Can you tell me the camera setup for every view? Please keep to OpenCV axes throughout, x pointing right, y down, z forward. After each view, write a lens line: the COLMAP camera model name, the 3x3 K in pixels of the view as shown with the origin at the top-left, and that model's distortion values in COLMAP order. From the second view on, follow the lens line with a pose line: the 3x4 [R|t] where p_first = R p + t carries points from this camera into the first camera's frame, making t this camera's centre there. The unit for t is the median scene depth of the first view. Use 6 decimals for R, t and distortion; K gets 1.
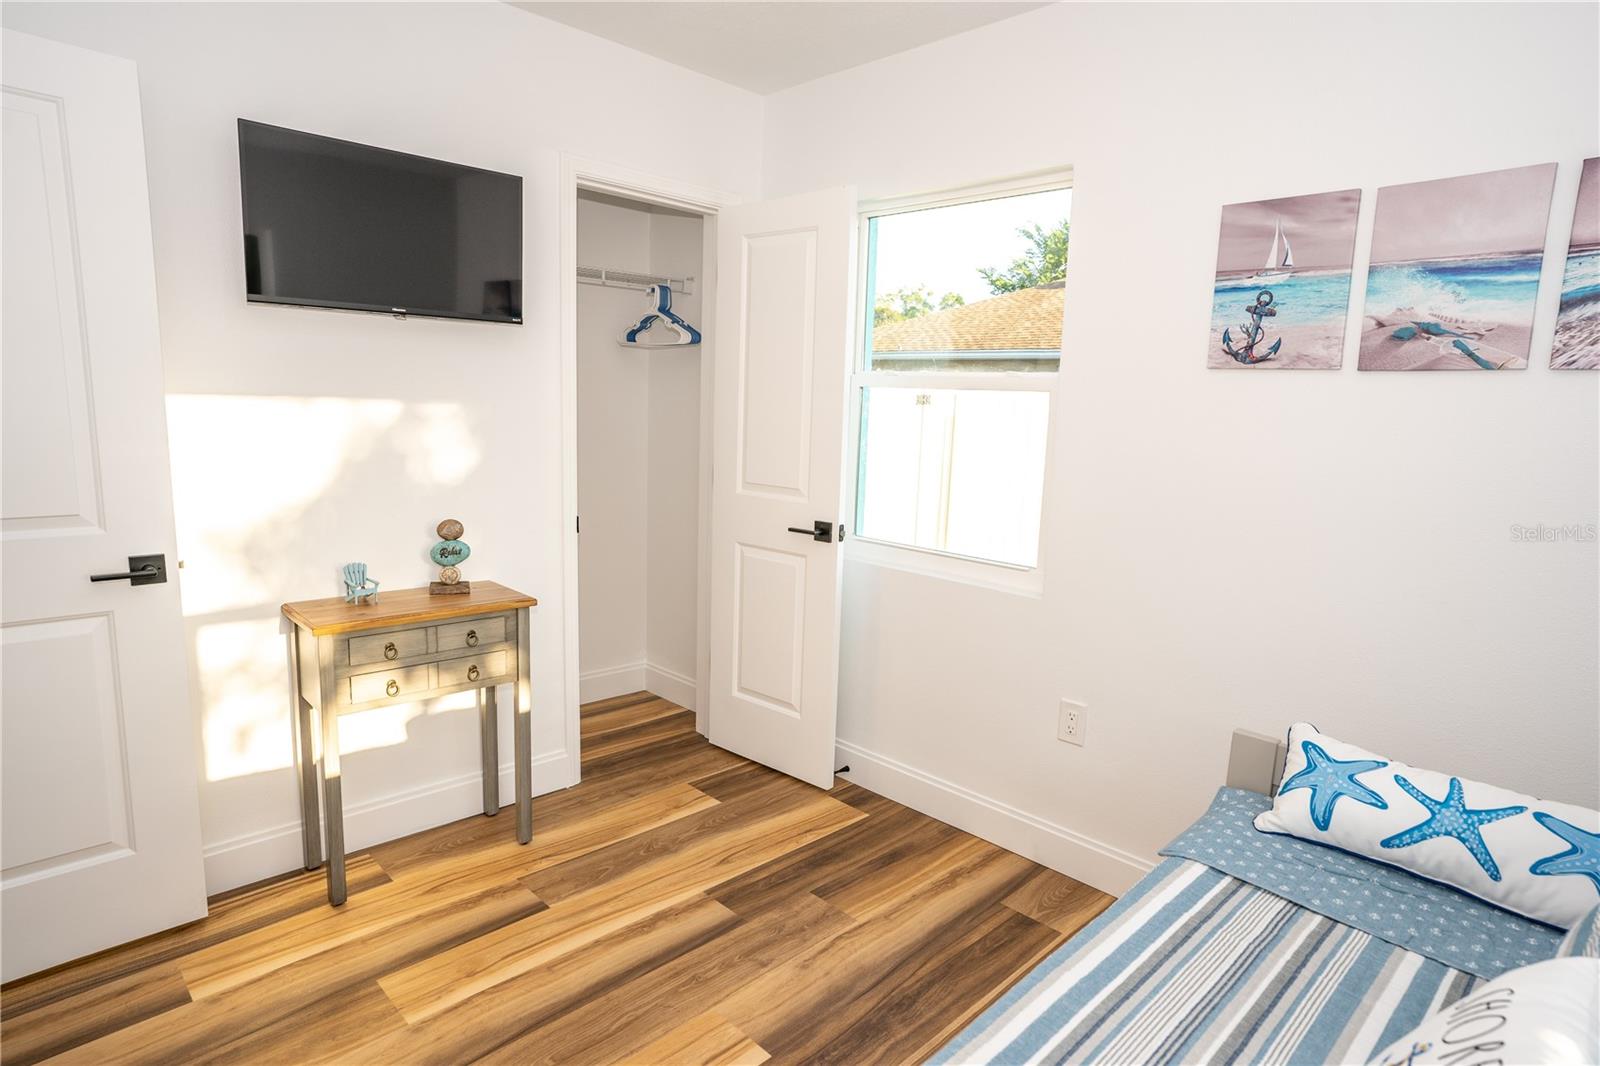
lens RADIAL K [[907.4, 0, 809.6], [0, 907.4, 530.2], [0, 0, 1]] dist [-0.054319, 0.041291]
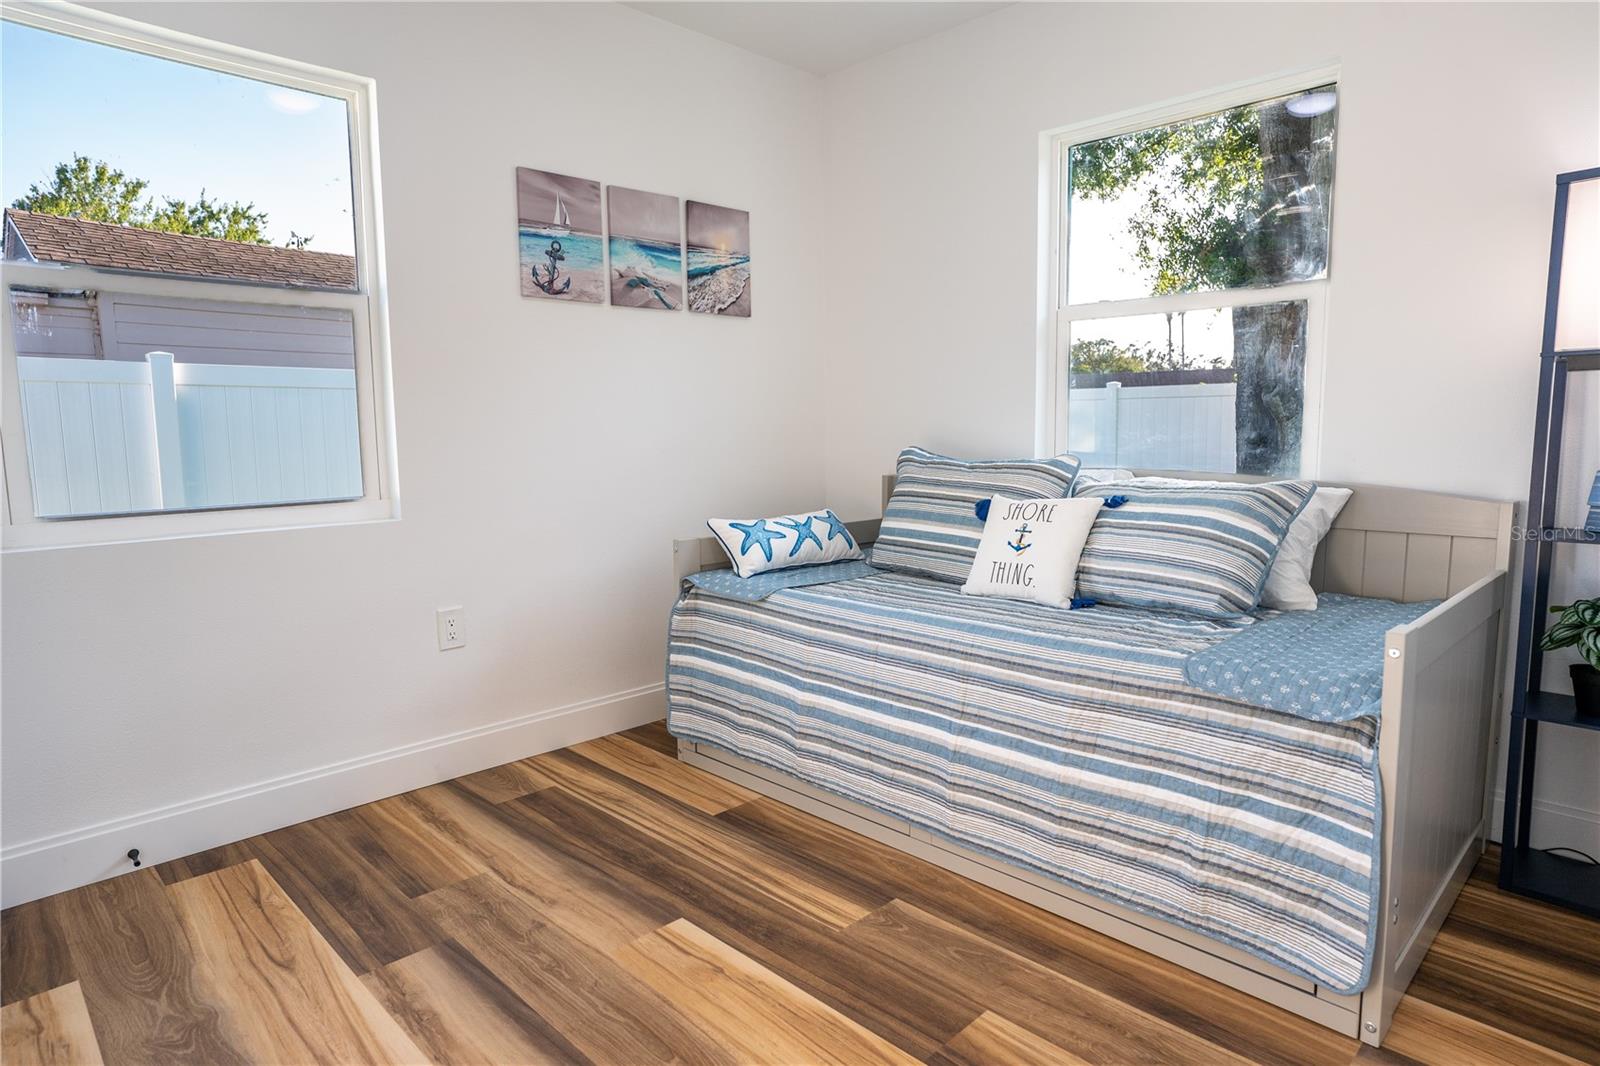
lens RADIAL K [[907.4, 0, 809.6], [0, 907.4, 530.2], [0, 0, 1]] dist [-0.054319, 0.041291]
pose [[-0.022732, -0.146398, 0.988965, -0.916453], [0.166065, 0.974925, 0.148137, 0.019975], [-0.985853, 0.167600, 0.002150, 0.708084]]
